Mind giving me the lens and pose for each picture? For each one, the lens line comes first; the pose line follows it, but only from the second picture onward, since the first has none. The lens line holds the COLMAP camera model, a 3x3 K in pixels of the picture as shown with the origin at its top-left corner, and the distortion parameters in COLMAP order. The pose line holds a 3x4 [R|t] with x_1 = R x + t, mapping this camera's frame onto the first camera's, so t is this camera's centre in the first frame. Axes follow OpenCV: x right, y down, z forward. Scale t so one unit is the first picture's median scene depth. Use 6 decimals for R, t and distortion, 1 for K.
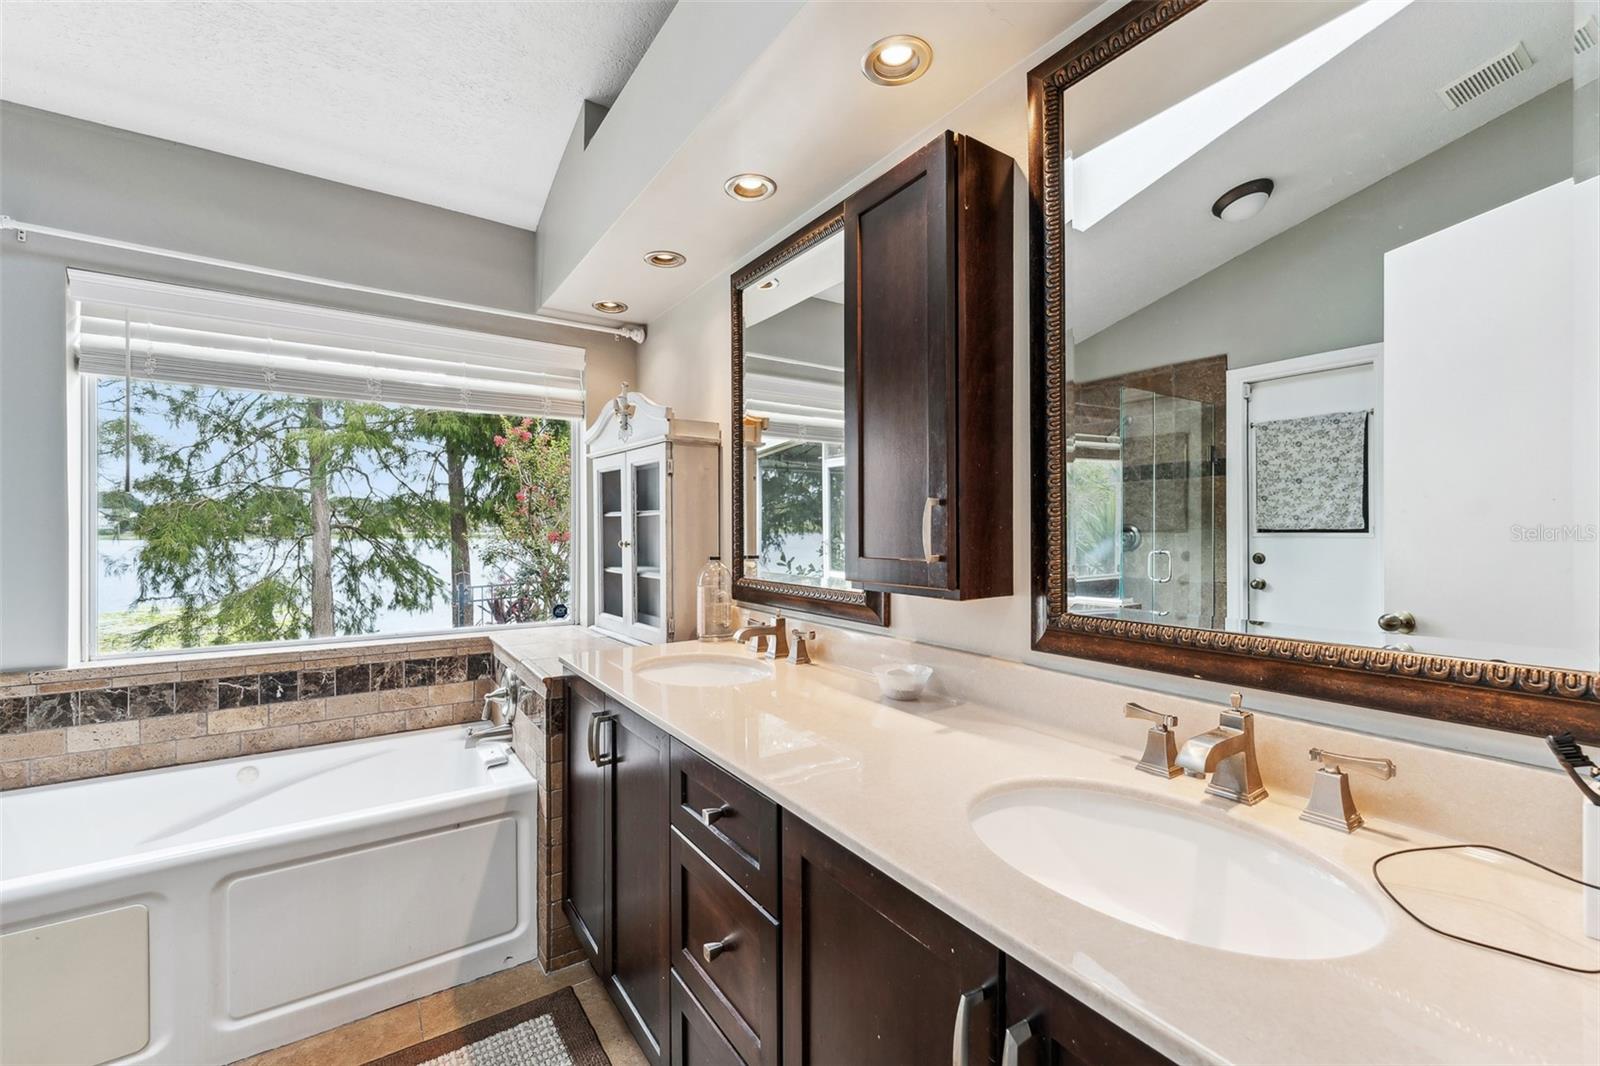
lens RADIAL K [[655.5, 0, 798.6], [0, 655.5, 538.9], [0, 0, 1]] dist [0.000161, -0.000188]
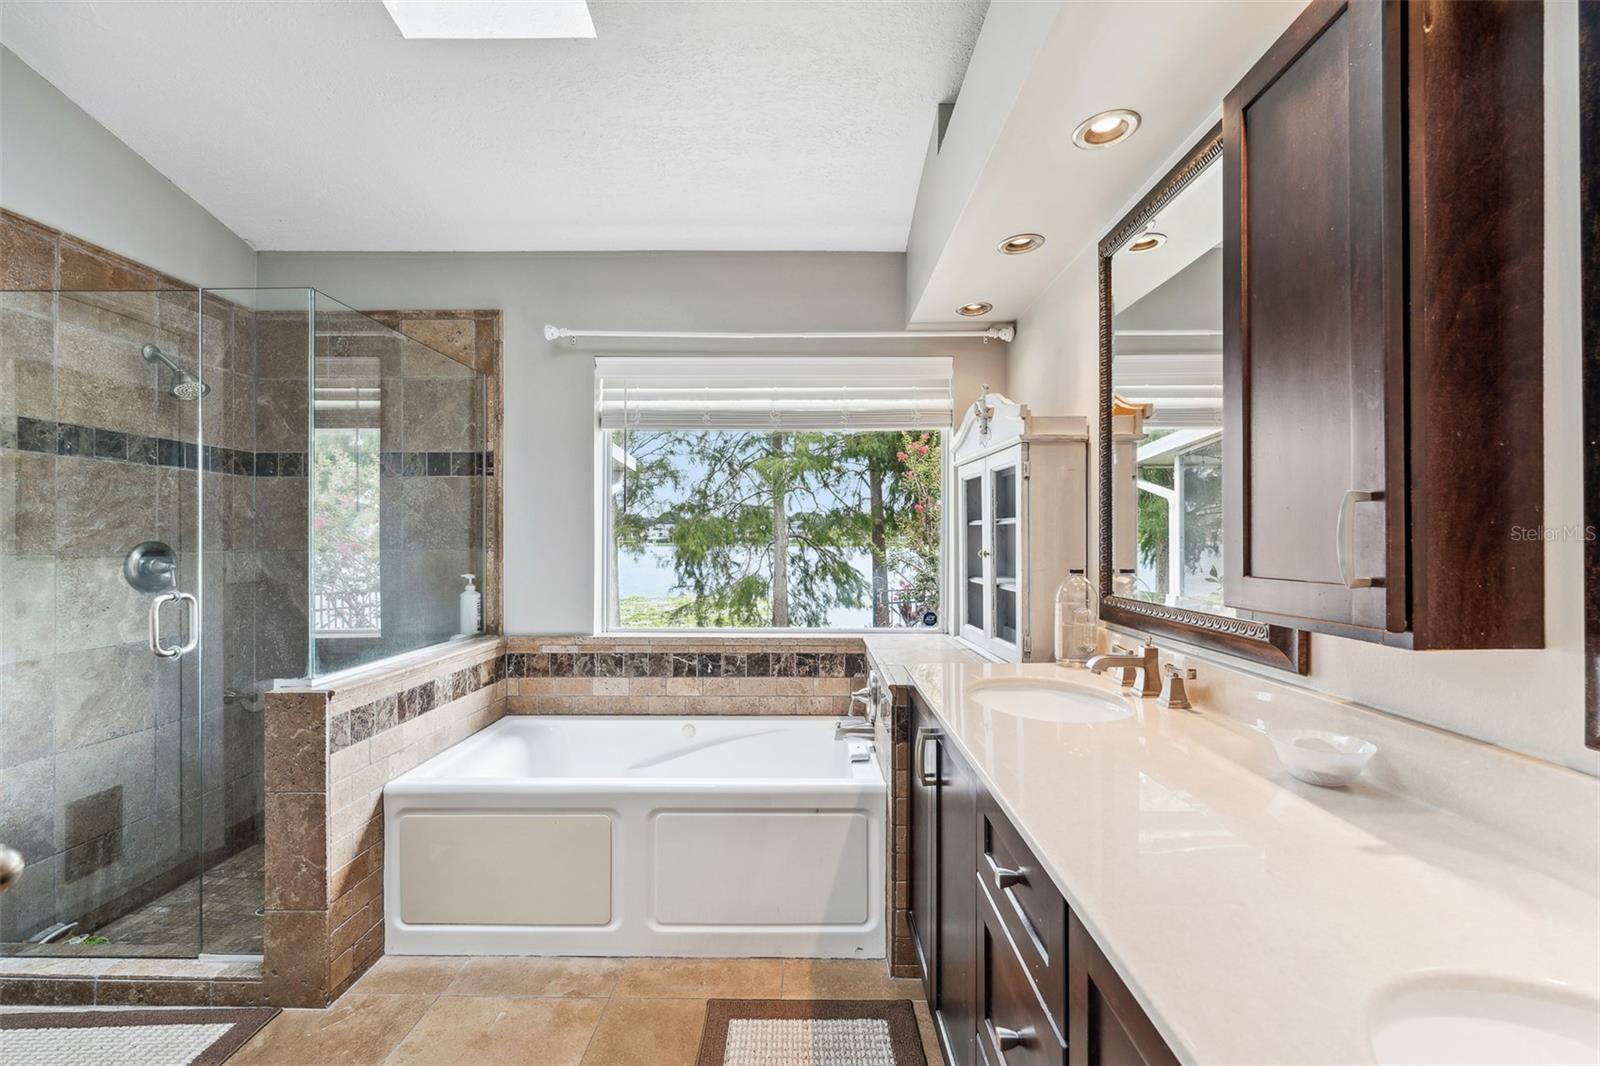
lens RADIAL K [[652.7, 0, 802.3], [0, 652.7, 542.3], [0, 0, 1]] dist [0.000800, -0.000201]
pose [[0.824048, 0.002424, -0.566515, 0.057973], [-0.007192, 0.999955, -0.006183, -0.000872], [0.566475, 0.009169, 0.824028, 0.071048]]
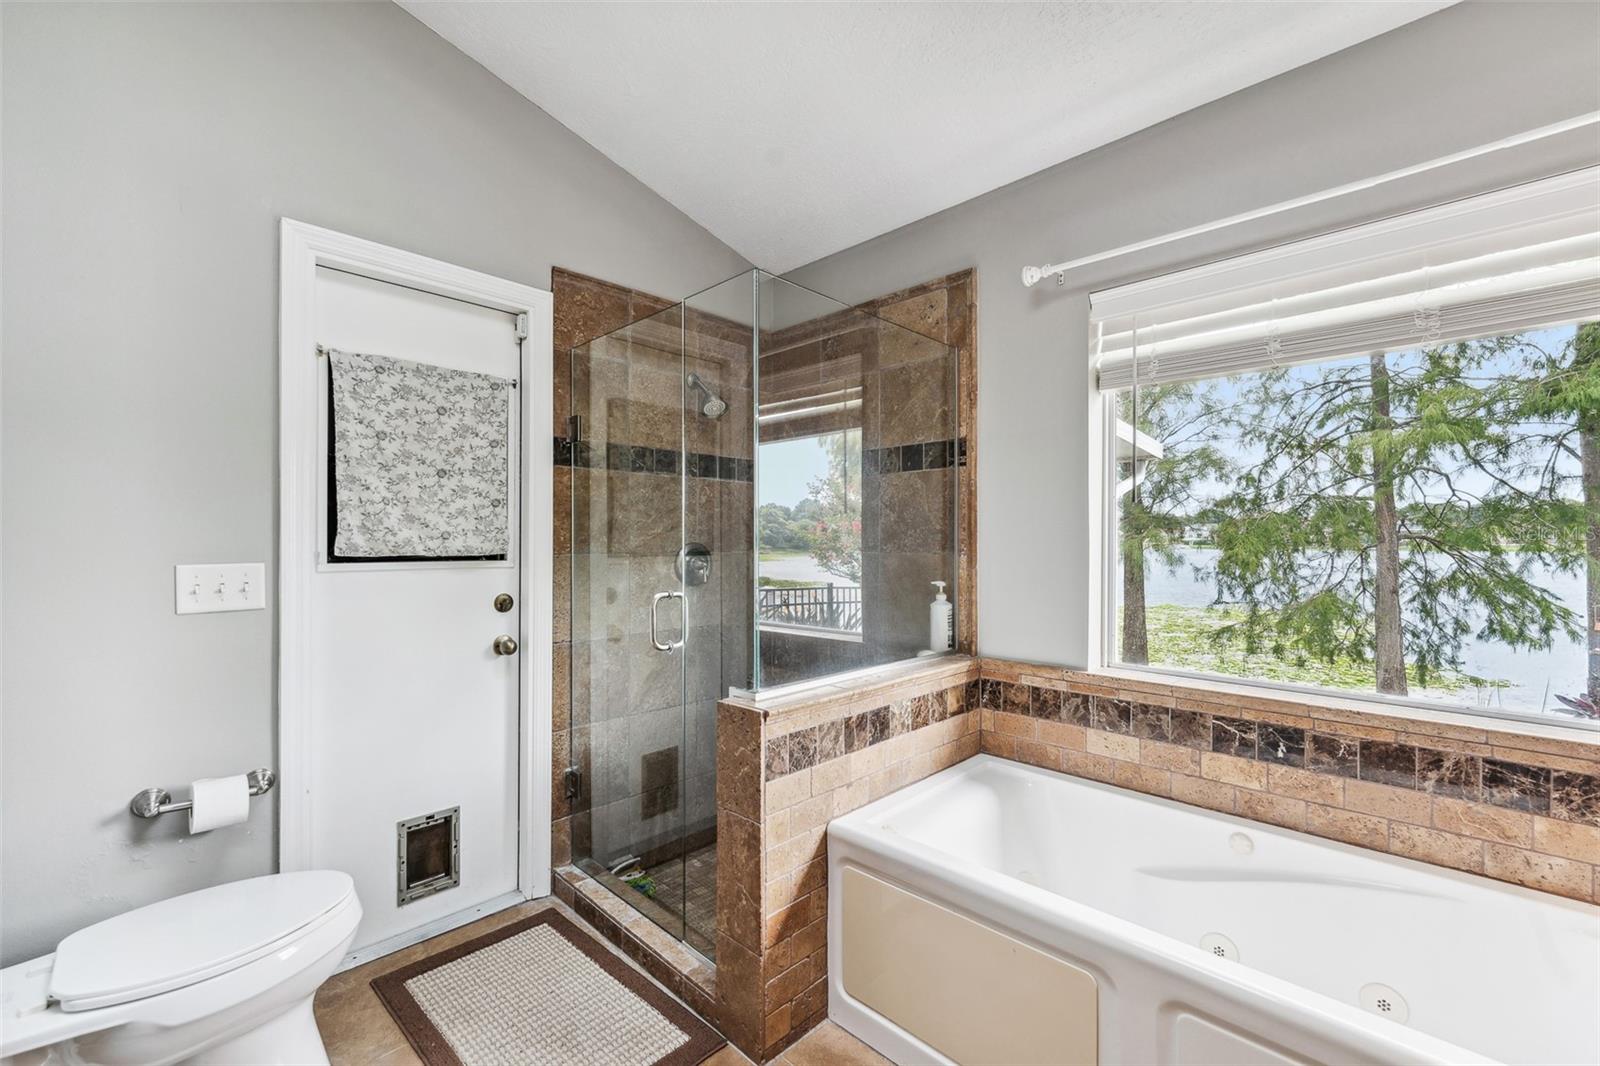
lens RADIAL K [[655.5, 0, 798.6], [0, 655.5, 538.9], [0, 0, 1]] dist [0.000161, -0.000188]
pose [[0.205128, -0.002712, -0.978731, -0.151182], [-0.013408, 0.999895, -0.005580, -0.004129], [0.978643, 0.014267, 0.205070, 0.279183]]
